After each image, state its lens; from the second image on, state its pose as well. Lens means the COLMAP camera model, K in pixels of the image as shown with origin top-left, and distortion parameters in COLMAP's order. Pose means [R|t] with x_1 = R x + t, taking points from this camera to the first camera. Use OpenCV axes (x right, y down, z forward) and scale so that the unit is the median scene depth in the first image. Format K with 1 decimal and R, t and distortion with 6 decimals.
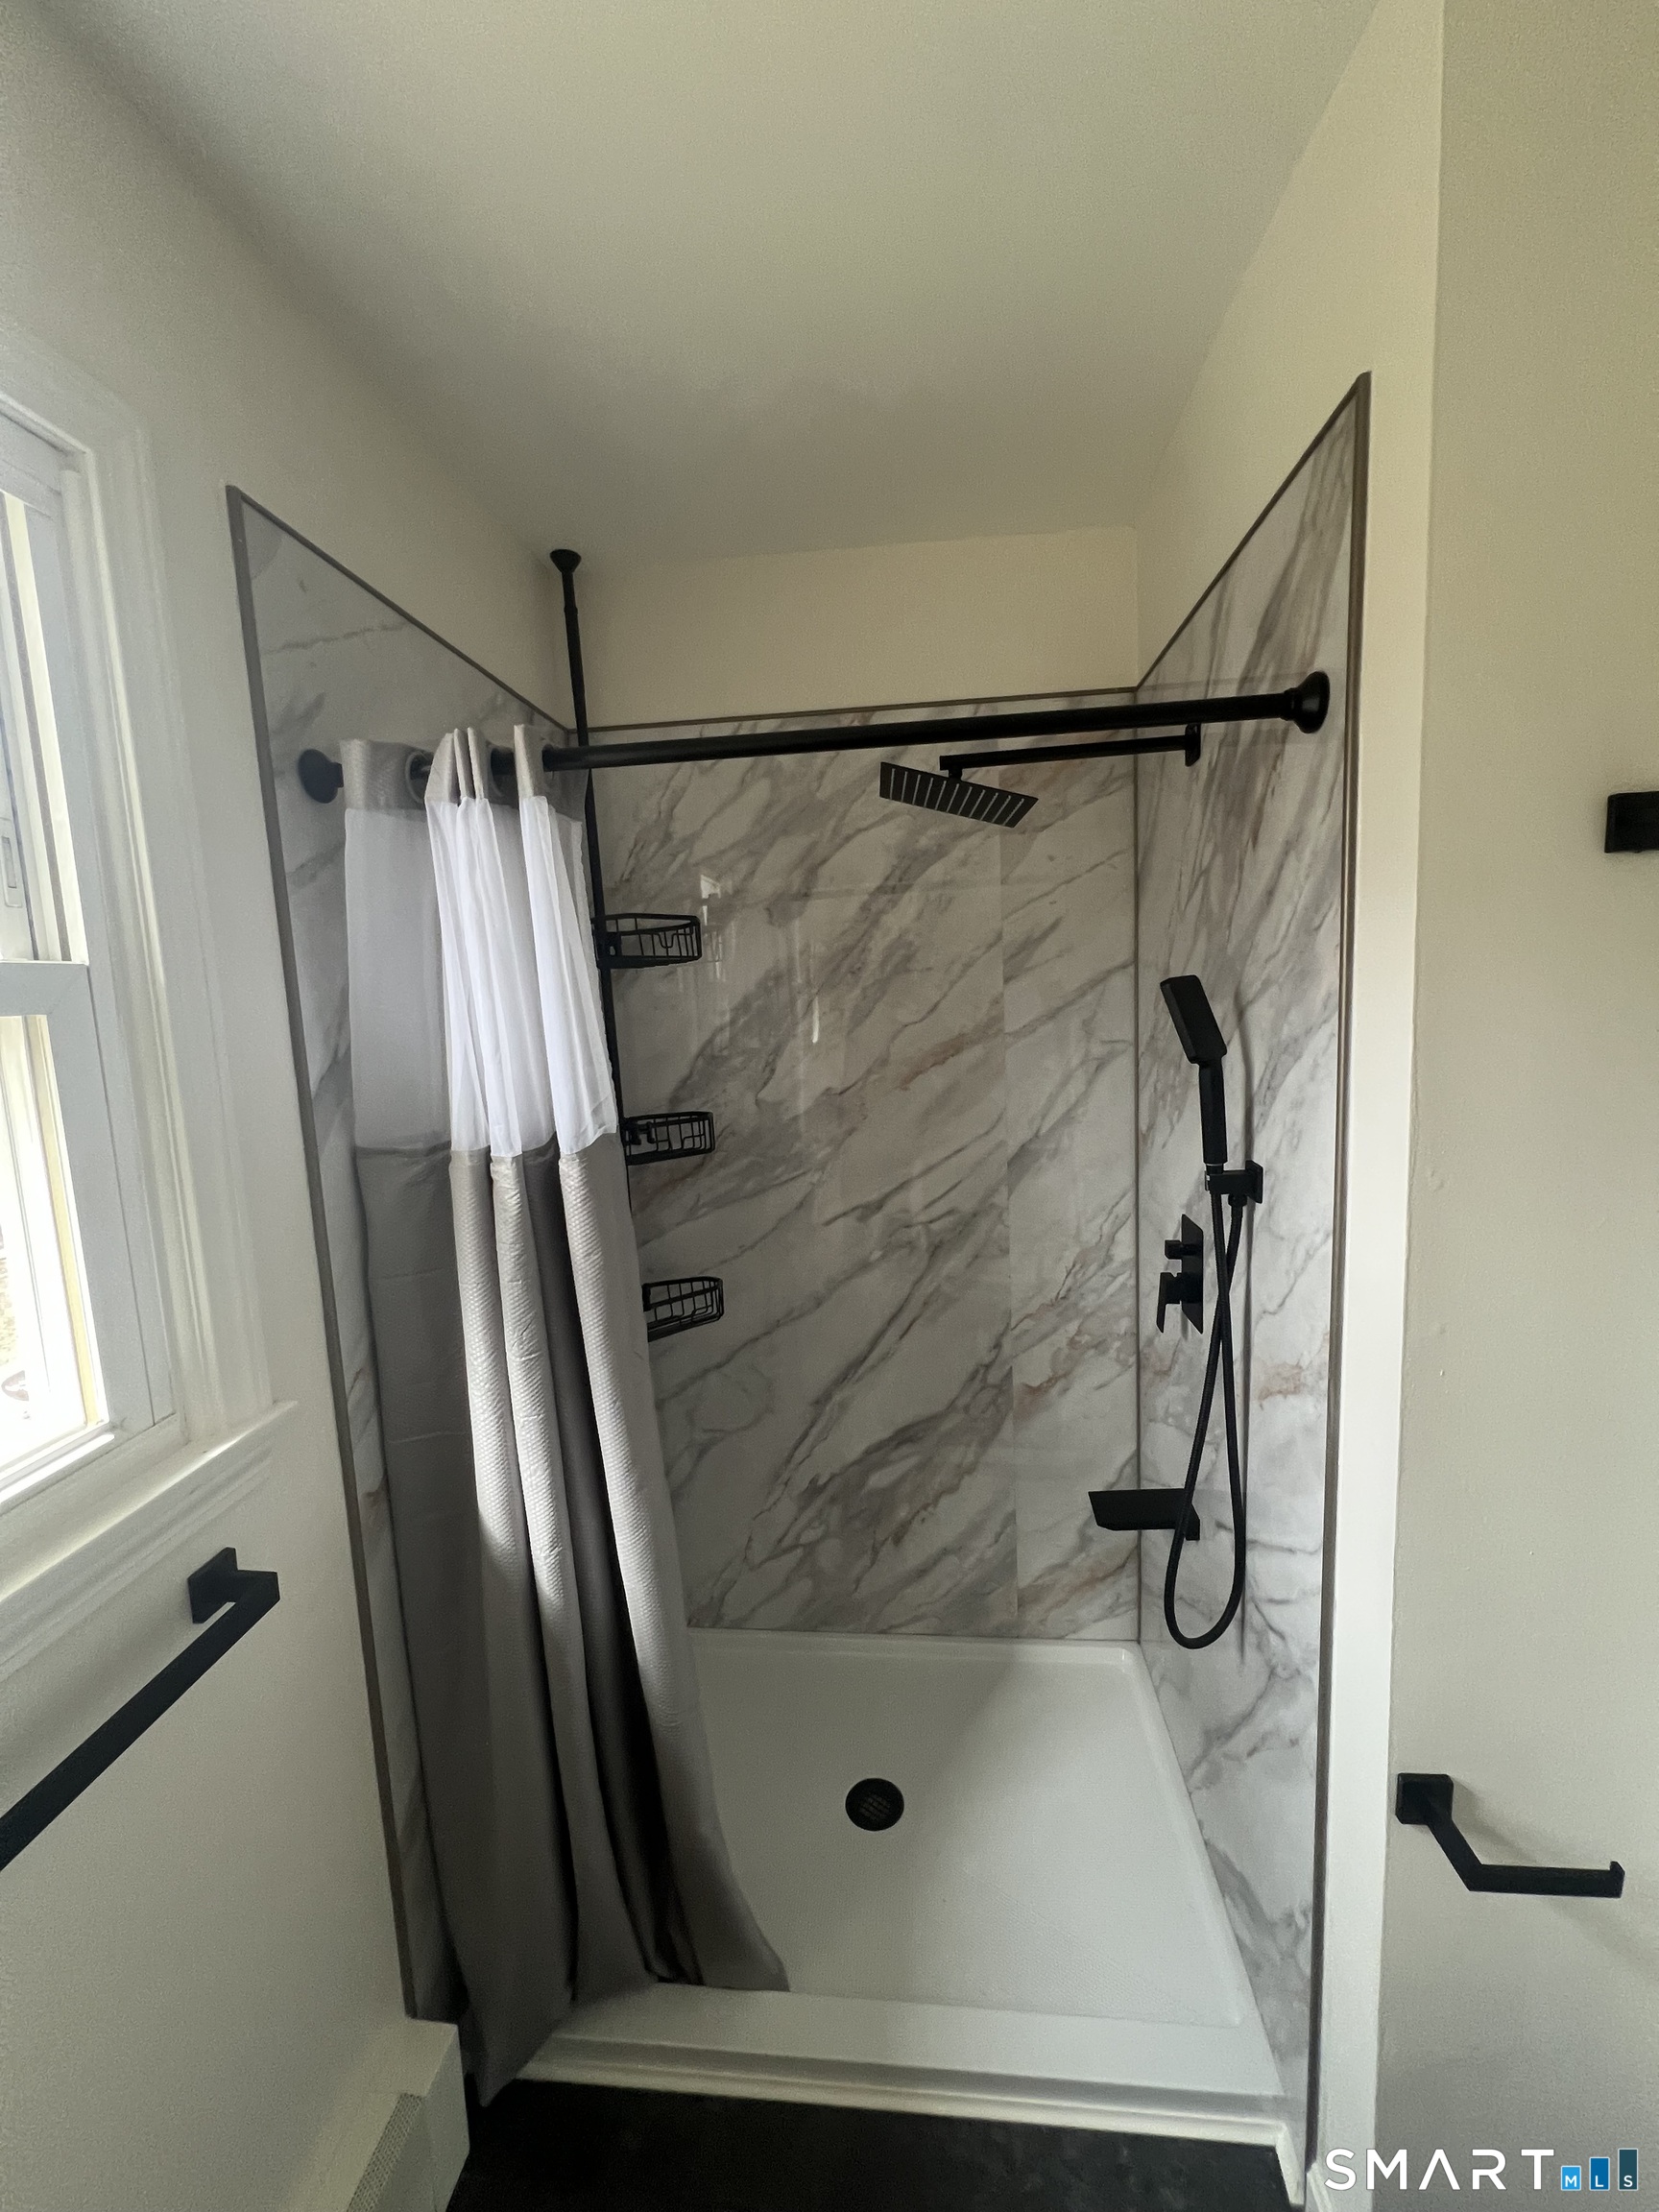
lens RADIAL K [[883.4, 0, 835.3], [0, 883.4, 1102.4], [0, 0, 1]] dist [-0.002560, 0.000831]
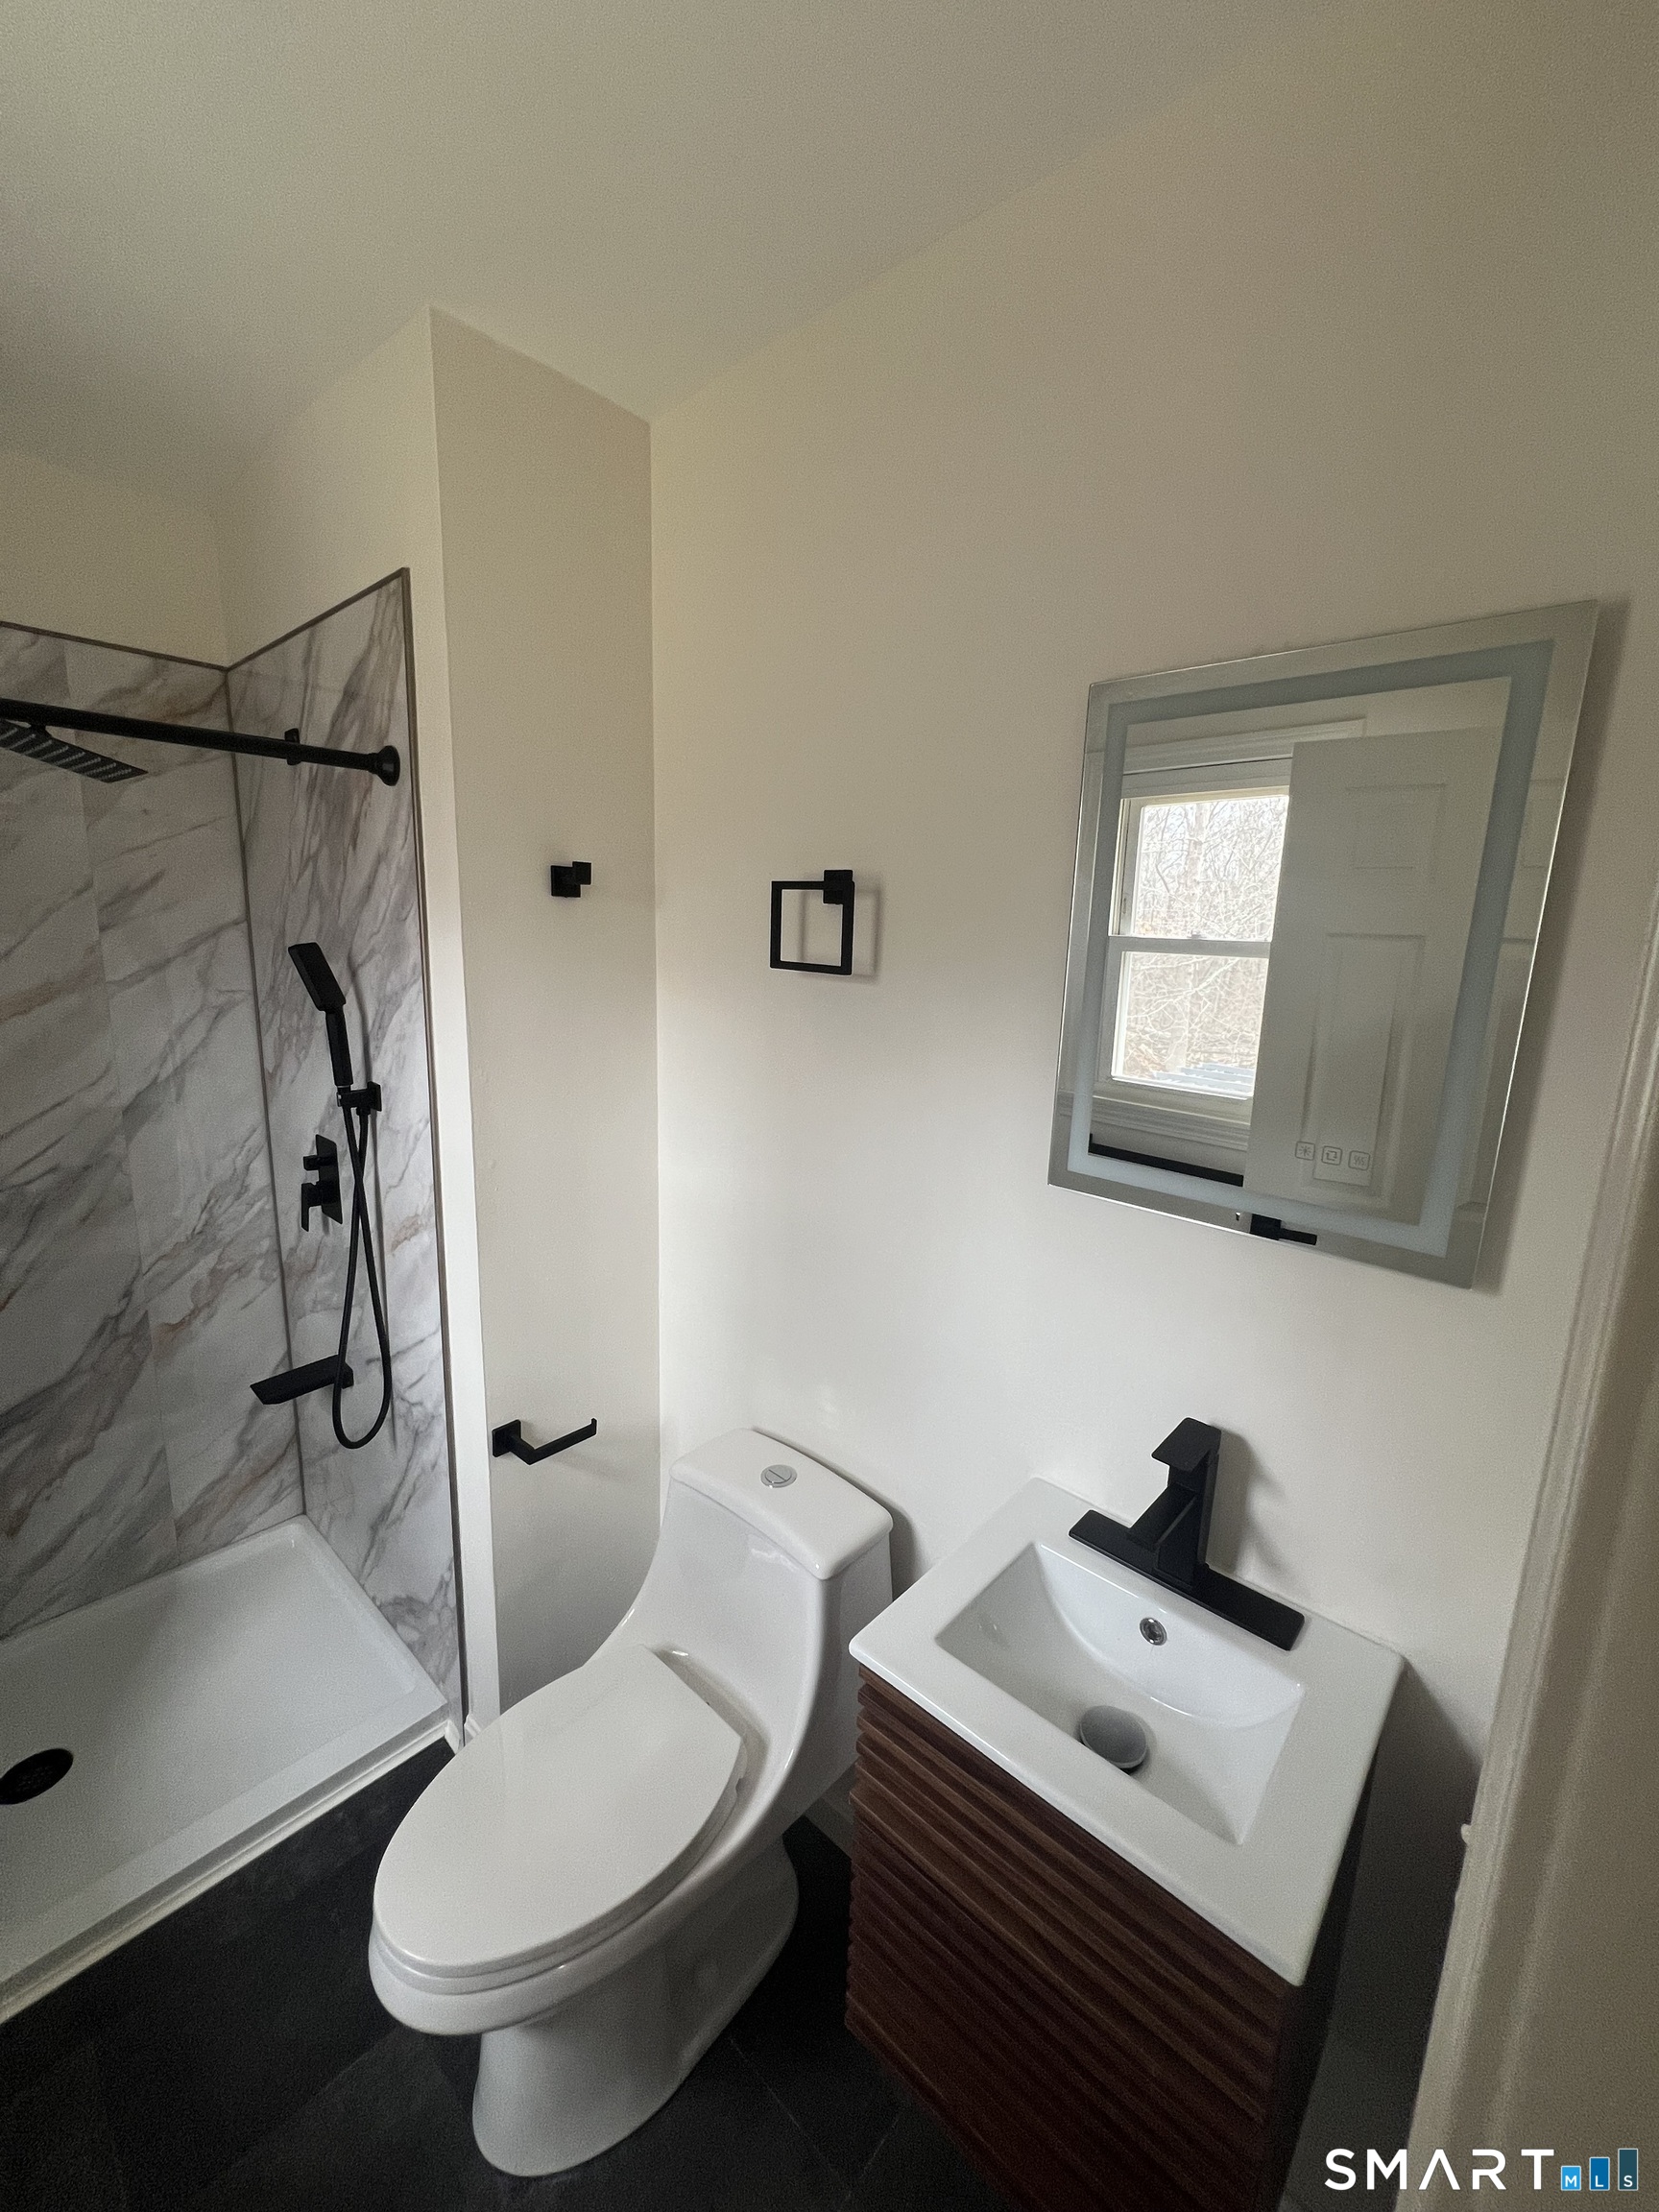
lens RADIAL K [[883.4, 0, 834.4], [0, 883.4, 1093.9], [0, 0, 1]] dist [-0.002560, 0.000831]
pose [[0.590728, -0.086090, 0.802265, -0.178848], [0.045299, 0.996262, 0.073553, 0.014704], [-0.805598, -0.007108, 0.592420, -0.341528]]
